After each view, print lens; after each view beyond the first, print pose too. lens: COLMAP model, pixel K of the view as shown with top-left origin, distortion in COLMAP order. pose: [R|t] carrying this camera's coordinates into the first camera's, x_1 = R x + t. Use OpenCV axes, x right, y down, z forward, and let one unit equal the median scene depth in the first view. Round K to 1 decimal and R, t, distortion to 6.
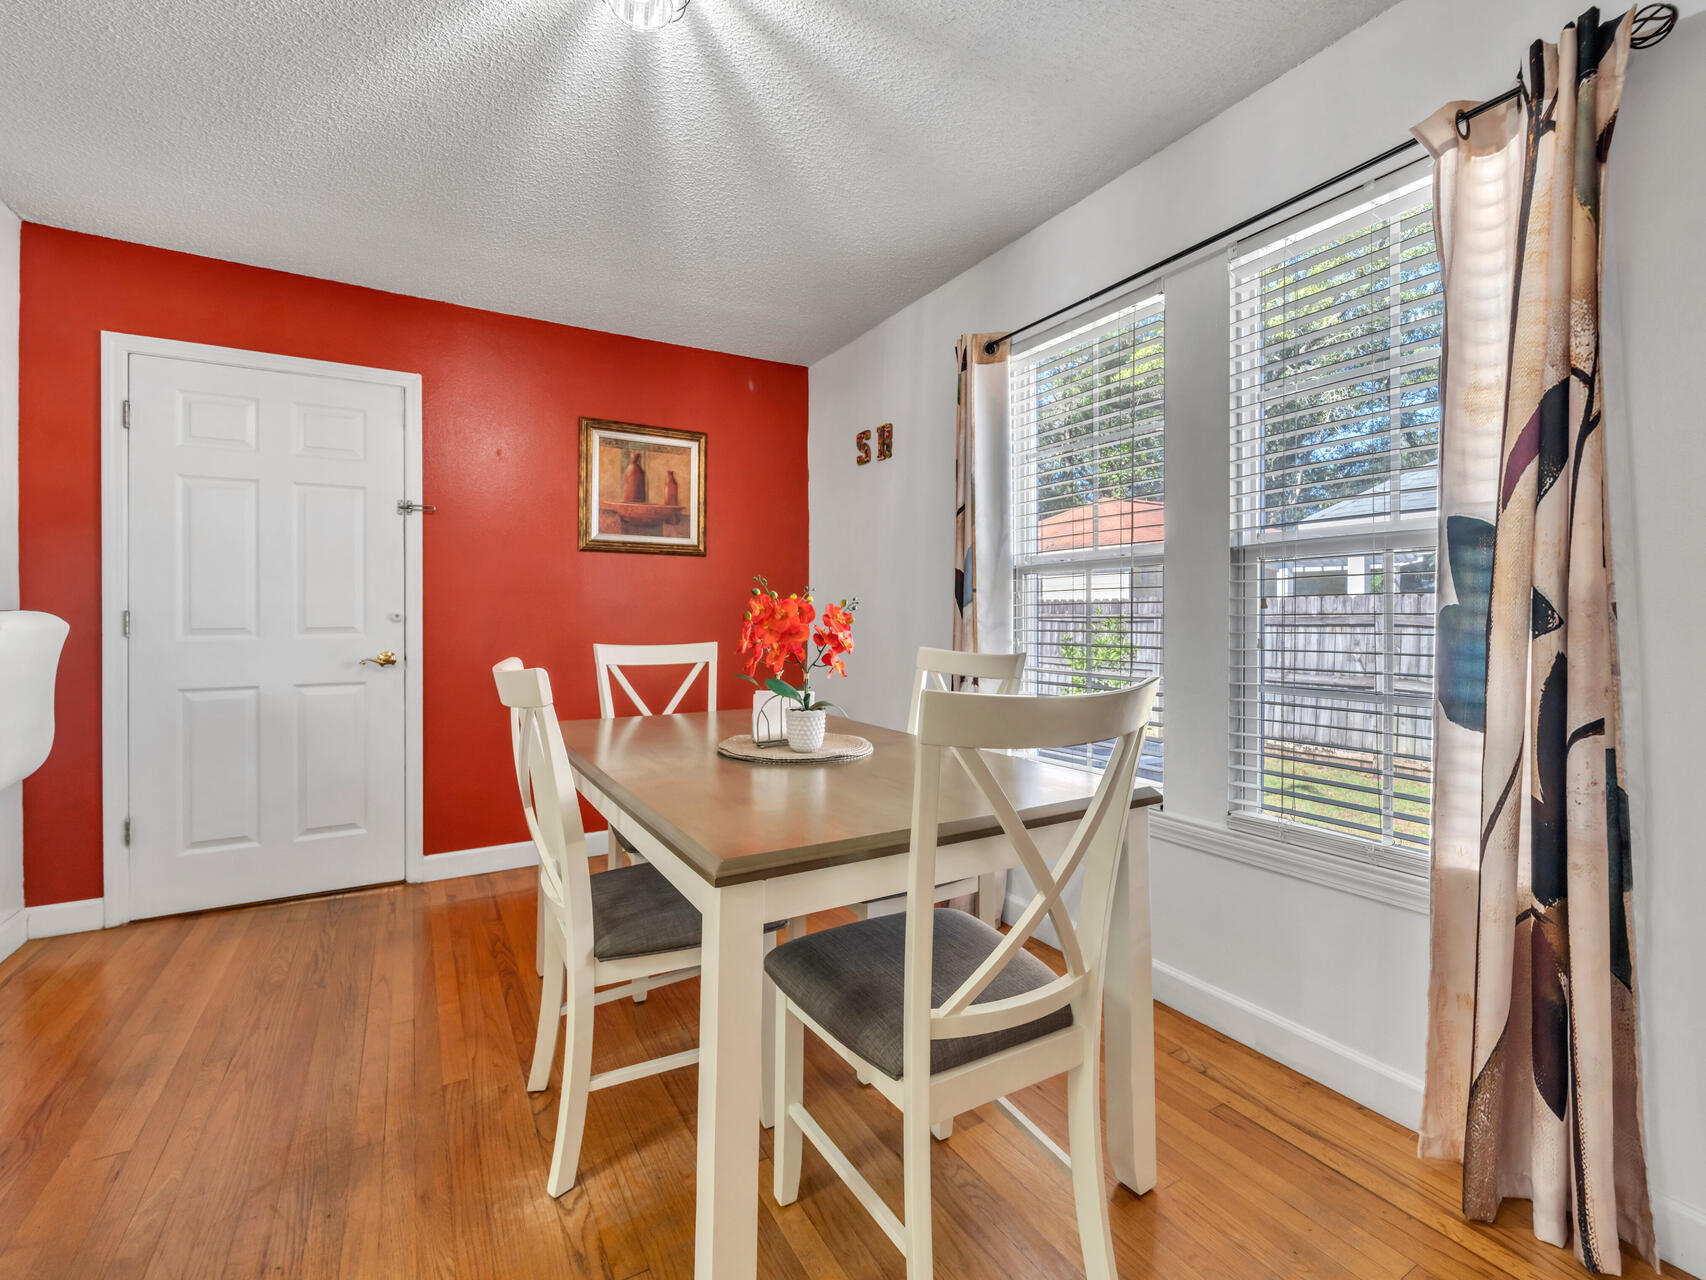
lens RADIAL K [[742.8, 0, 820.6], [0, 742.8, 619.3], [0, 0, 1]] dist [0.000443, 0.000280]
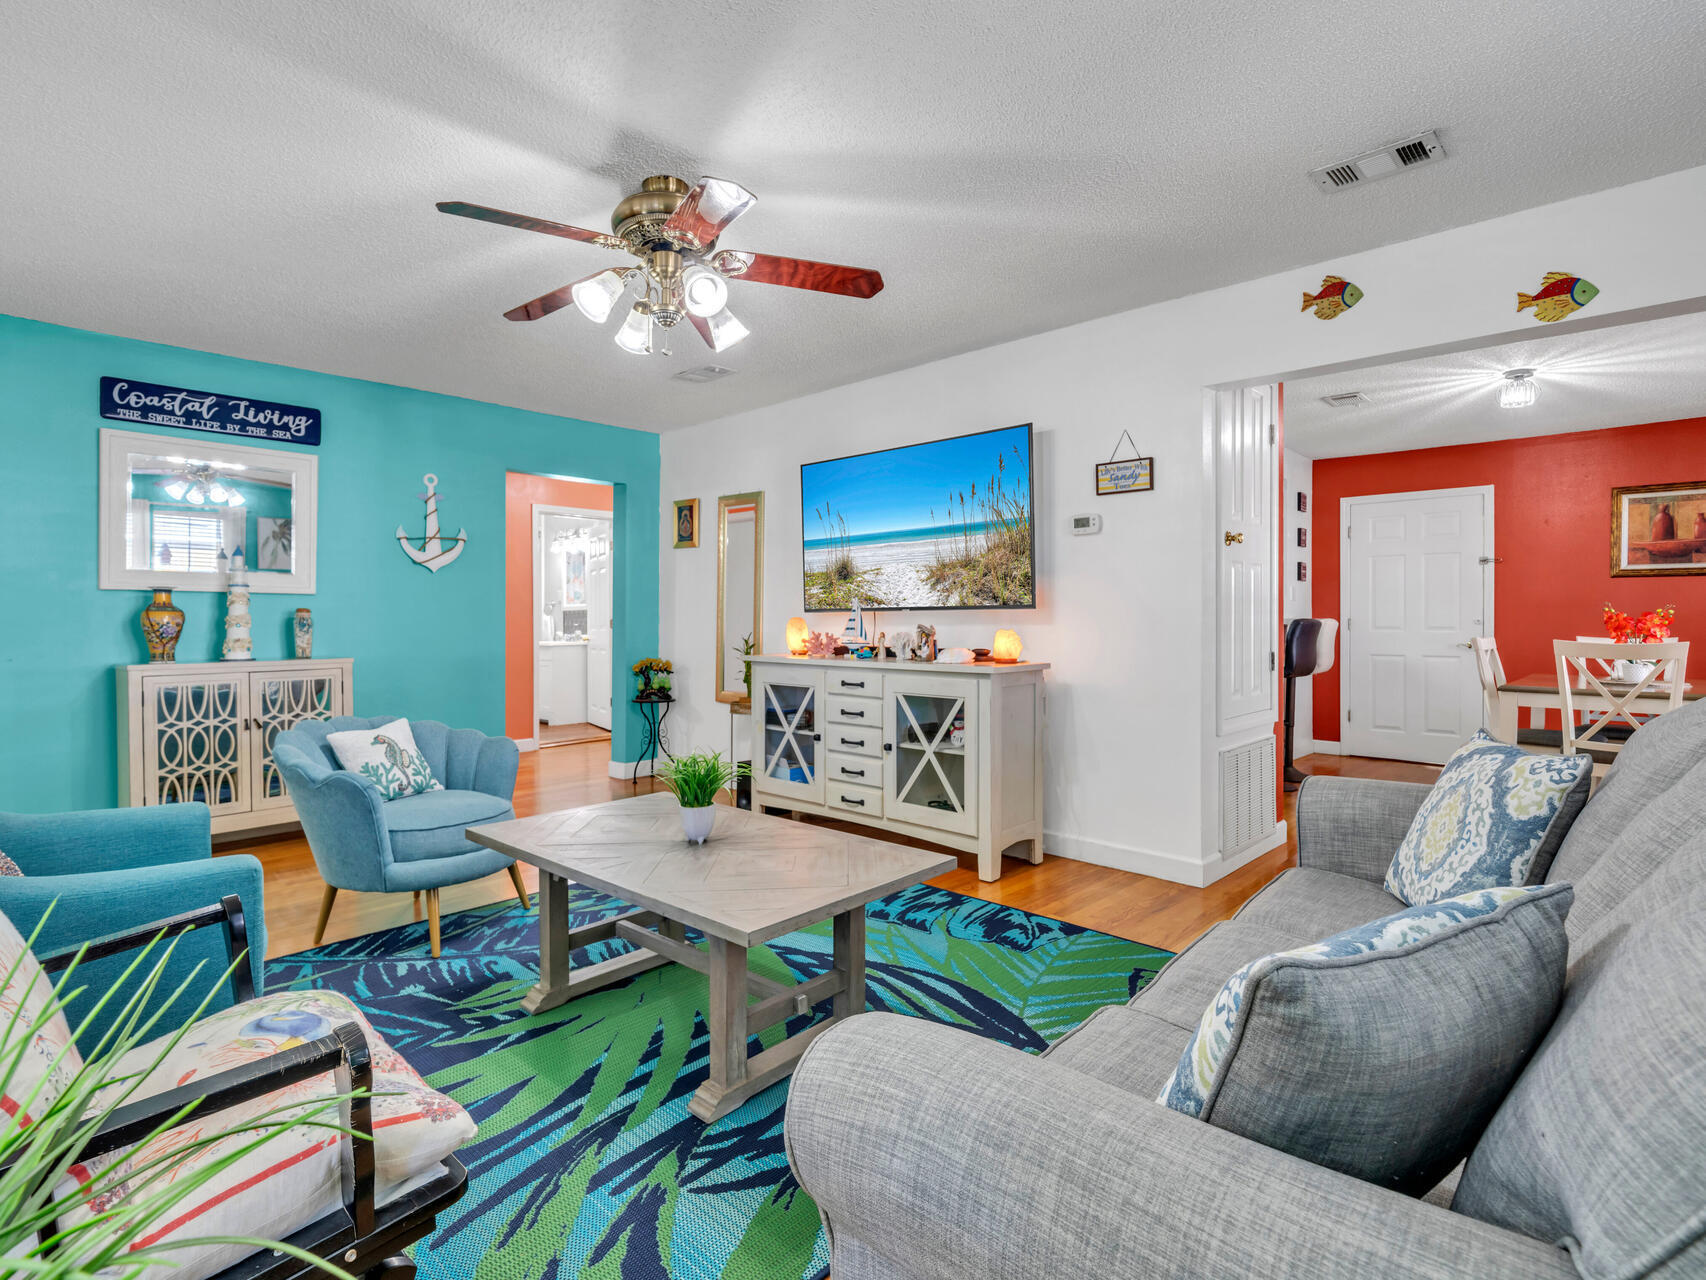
lens RADIAL K [[869.1, 0, 811.4], [0, 869.1, 619.9], [0, 0, 1]] dist [0.002158, 0.000396]
pose [[0.284669, 0.001134, -0.958625, 0.897013], [-0.000341, 0.999999, 0.001081, -0.008068], [0.958626, 0.000019, 0.284670, -1.043568]]
